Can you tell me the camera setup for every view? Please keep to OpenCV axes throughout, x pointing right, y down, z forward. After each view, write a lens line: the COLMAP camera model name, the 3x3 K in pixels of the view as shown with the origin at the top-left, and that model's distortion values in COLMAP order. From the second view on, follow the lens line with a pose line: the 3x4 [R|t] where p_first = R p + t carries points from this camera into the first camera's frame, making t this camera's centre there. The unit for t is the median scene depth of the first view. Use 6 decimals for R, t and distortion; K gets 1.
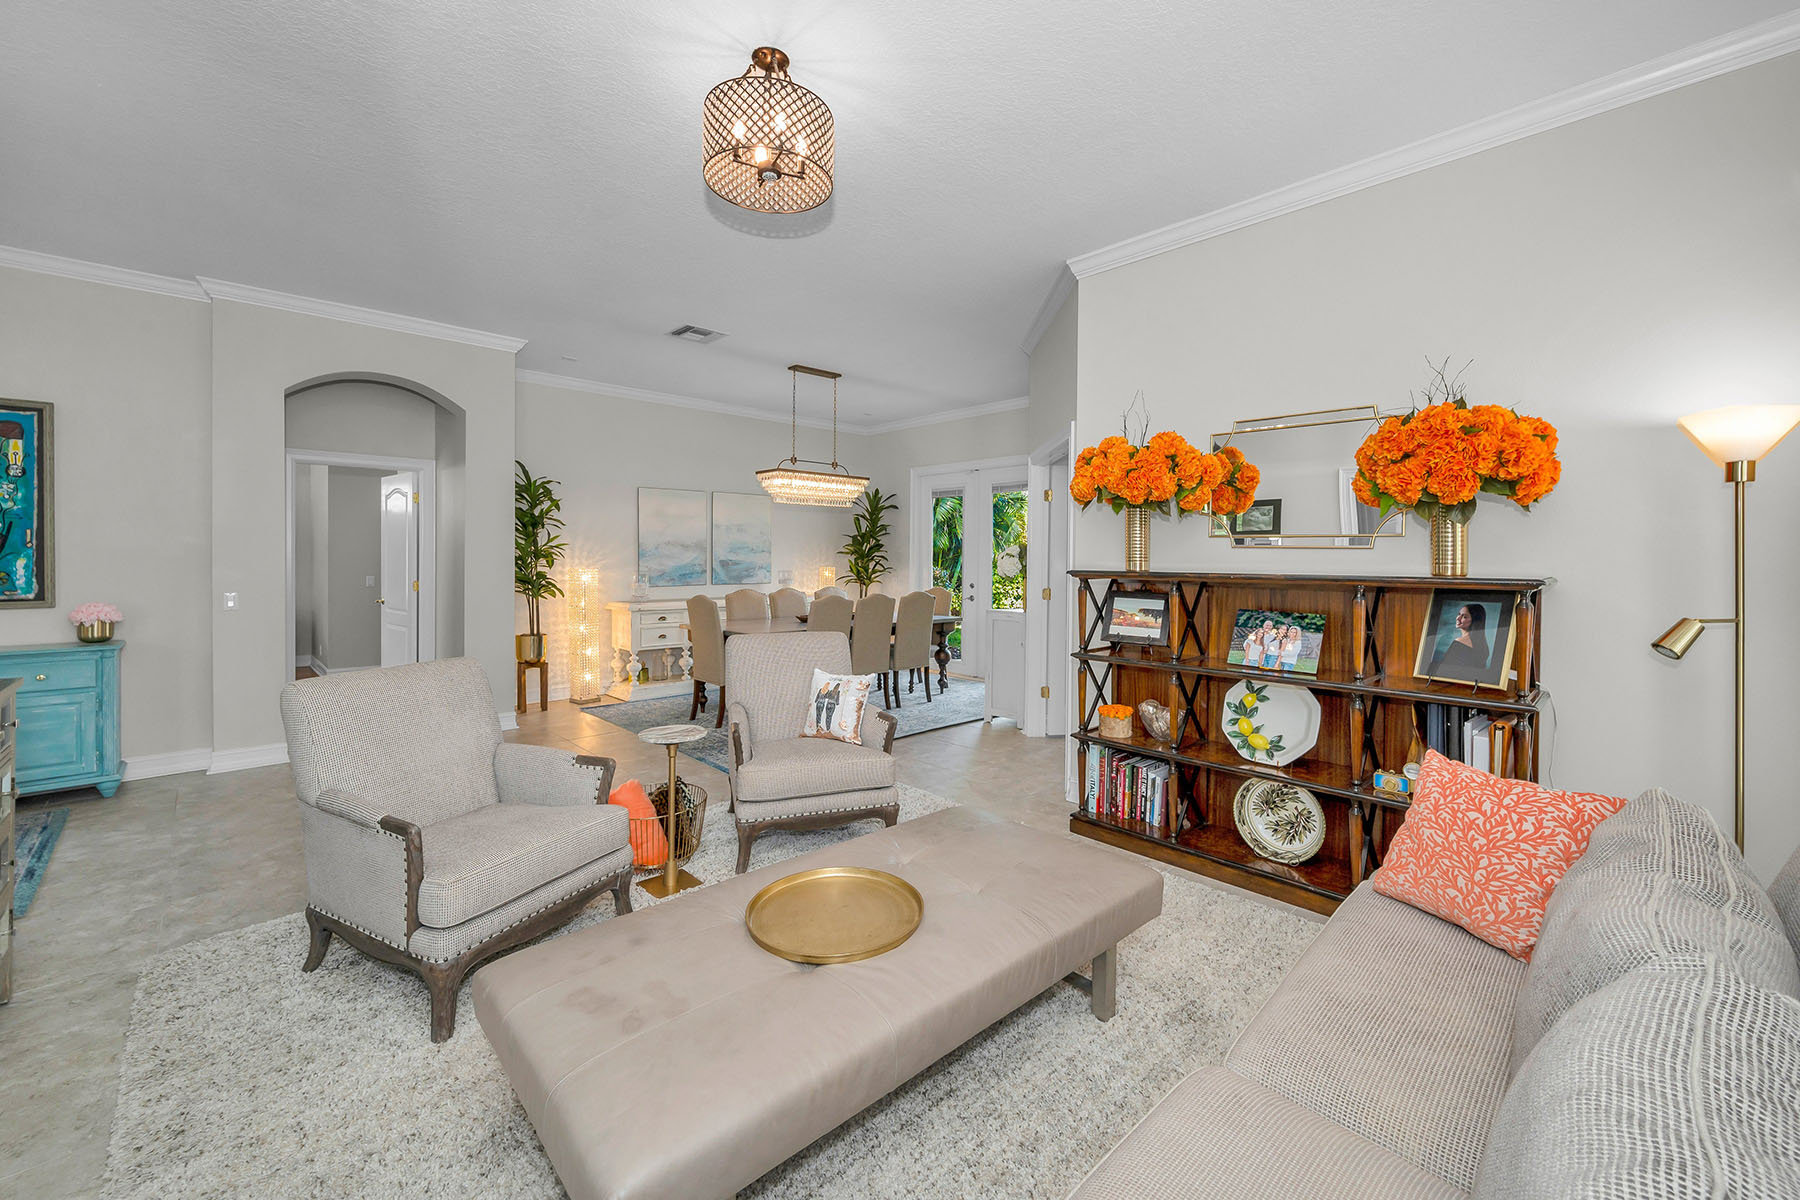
lens RADIAL K [[720.7, 0, 896.4], [0, 720.7, 547.1], [0, 0, 1]] dist [-0.000219, -0.000132]
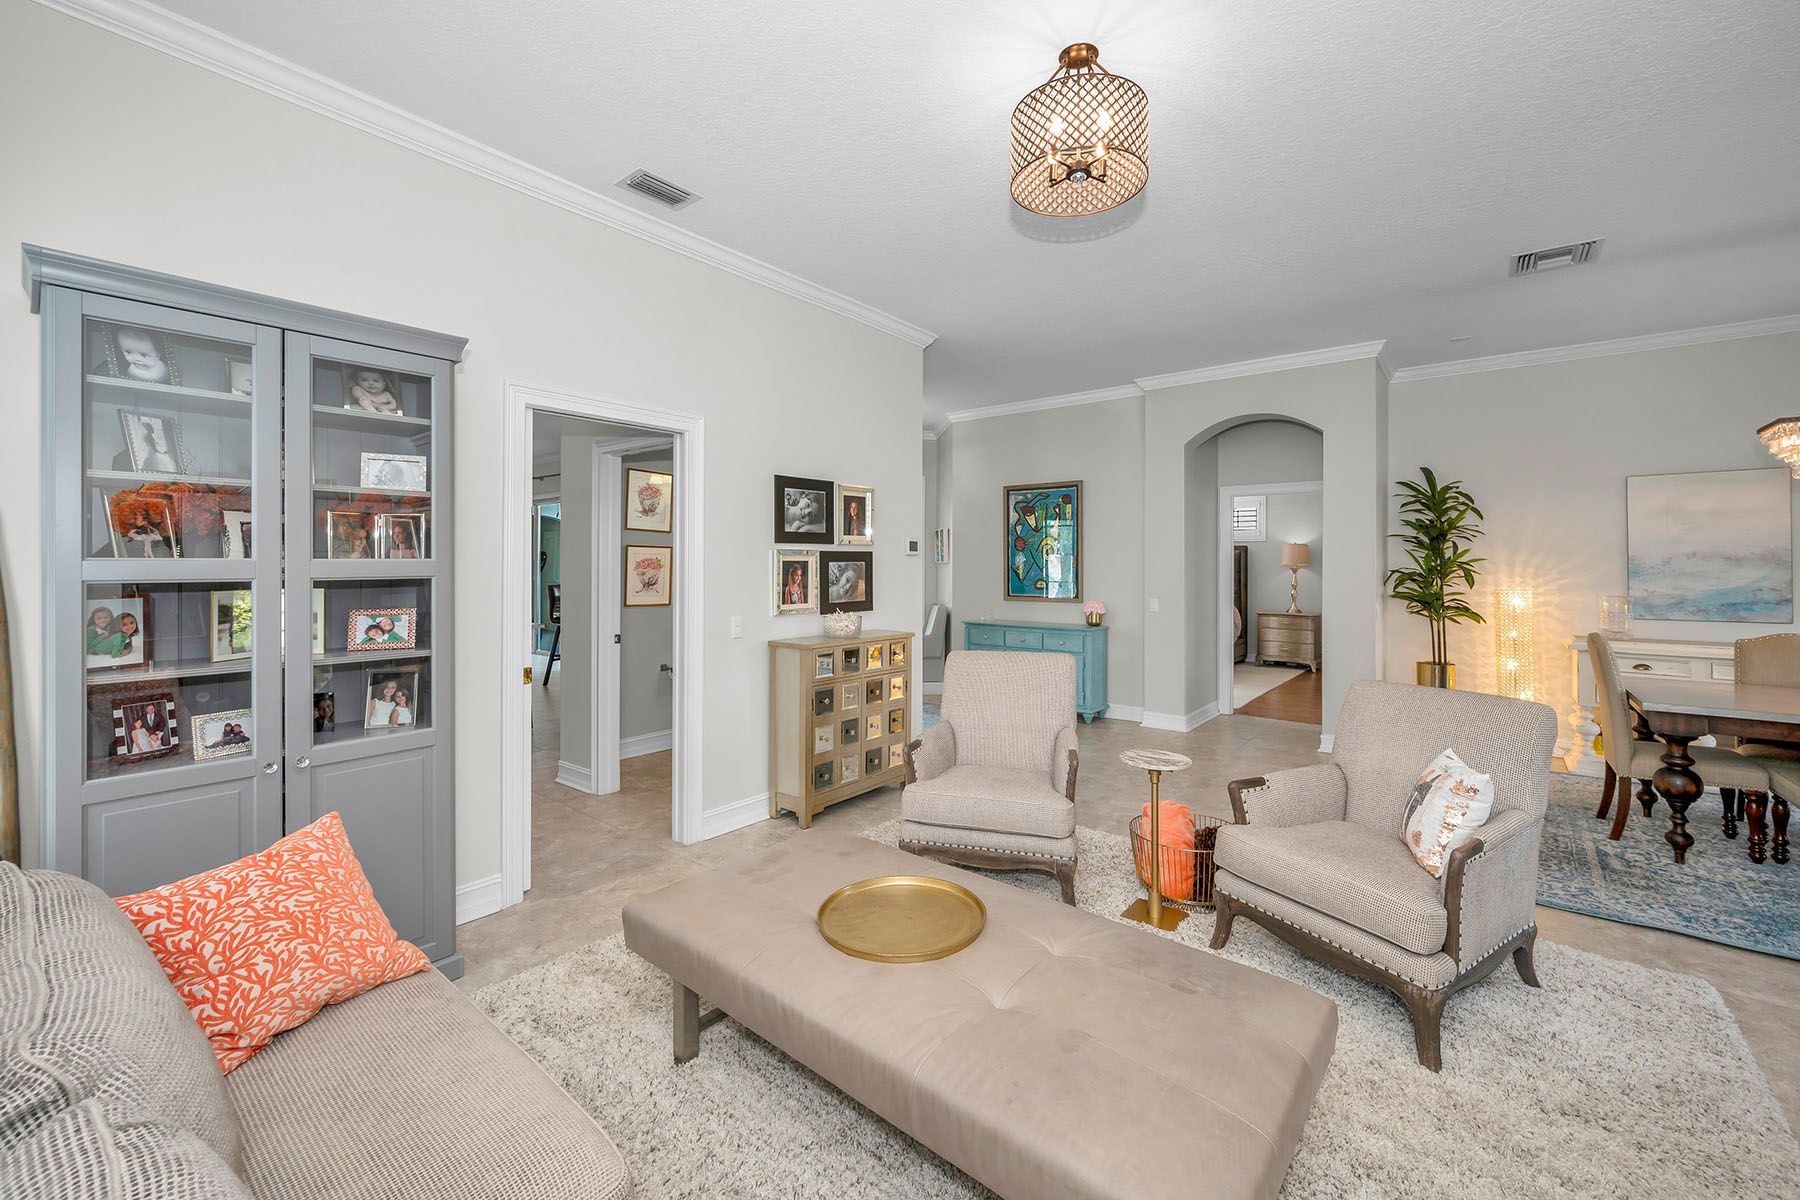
lens RADIAL K [[722.0, 0, 925.1], [0, 722.0, 565.4], [0, 0, 1]] dist [0.001529, 0.000236]
pose [[0.143721, -0.006623, -0.989596, 0.266429], [0.008939, 0.999945, -0.005394, 0.001549], [0.989578, -0.008071, 0.143772, 0.248534]]
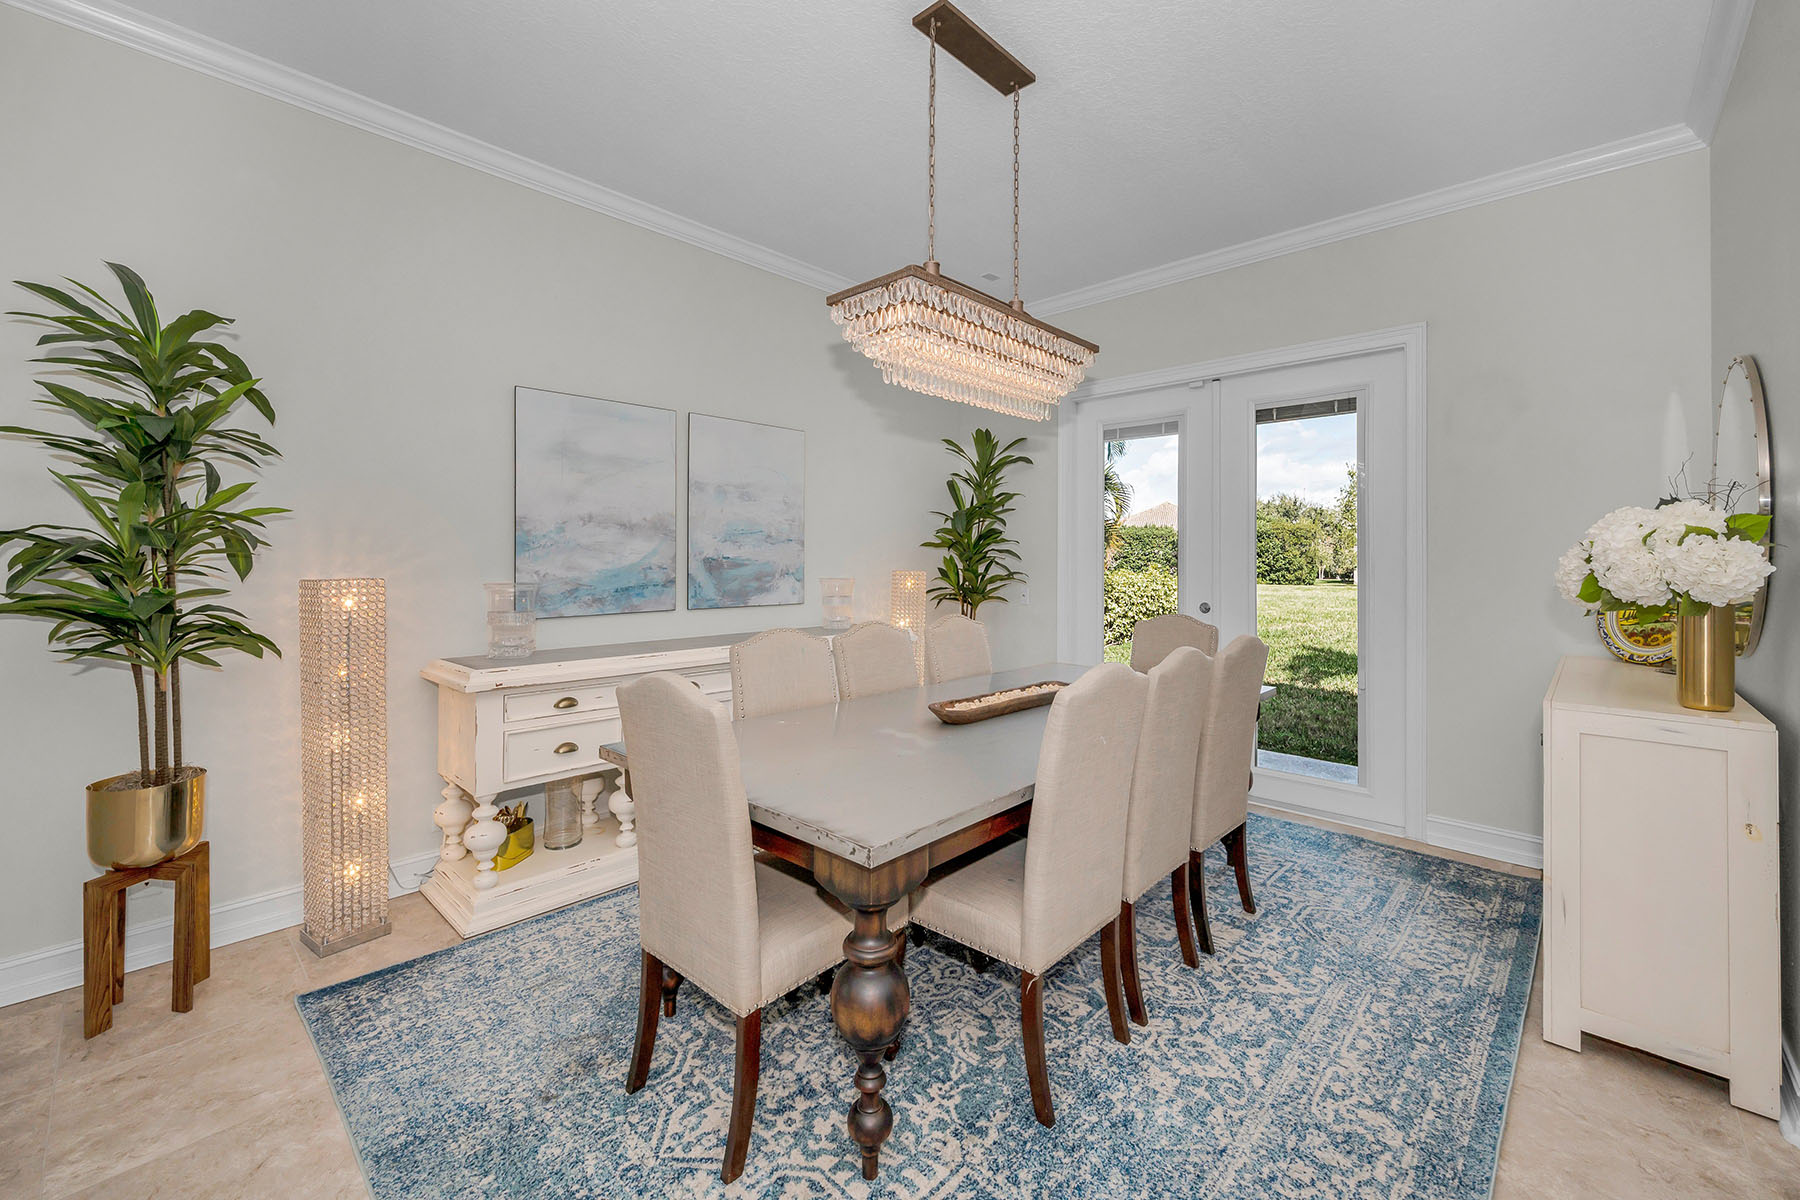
lens RADIAL K [[738.8, 0, 906.2], [0, 738.8, 549.9], [0, 0, 1]] dist [0.000611, 0.000056]
pose [[0.998244, 0.004284, 0.059074, -0.170027], [-0.004657, 0.999970, 0.006183, 0.011517], [-0.059045, -0.006447, 0.998234, 0.612698]]
